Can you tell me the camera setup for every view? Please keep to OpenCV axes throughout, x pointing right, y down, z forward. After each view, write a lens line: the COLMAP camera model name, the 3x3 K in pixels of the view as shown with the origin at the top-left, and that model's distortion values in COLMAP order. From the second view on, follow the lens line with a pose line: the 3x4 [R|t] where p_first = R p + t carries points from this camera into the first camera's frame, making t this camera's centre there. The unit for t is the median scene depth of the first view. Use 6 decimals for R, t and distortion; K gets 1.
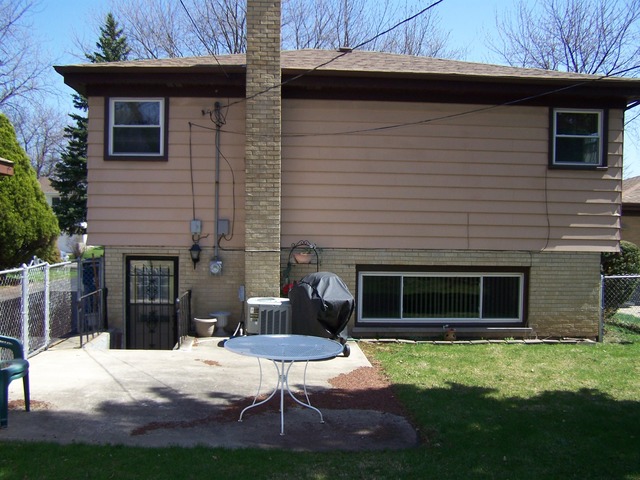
lens RADIAL K [[730.0, 0, 286.4], [0, 730.0, 240.4], [0, 0, 1]] dist [-0.209906, 0.340561]
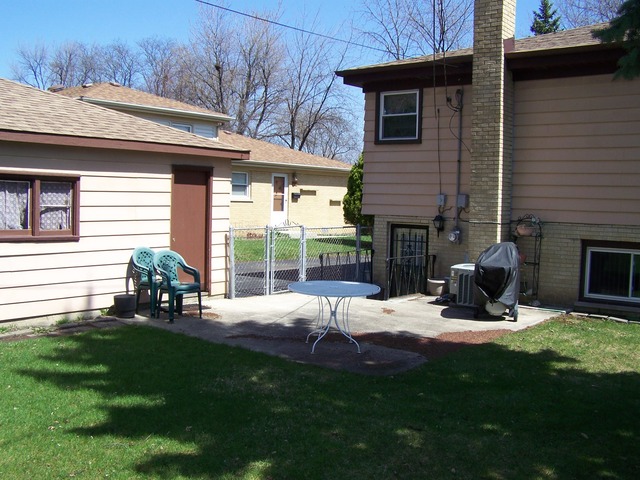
lens RADIAL K [[730.0, 0, 286.4], [0, 730.0, 240.4], [0, 0, 1]] dist [-0.209906, 0.340561]
pose [[0.739758, 0.044398, -0.671406, 0.462102], [-0.026755, 0.998972, 0.036581, 0.009492], [0.672340, -0.009098, 0.740186, -0.006189]]
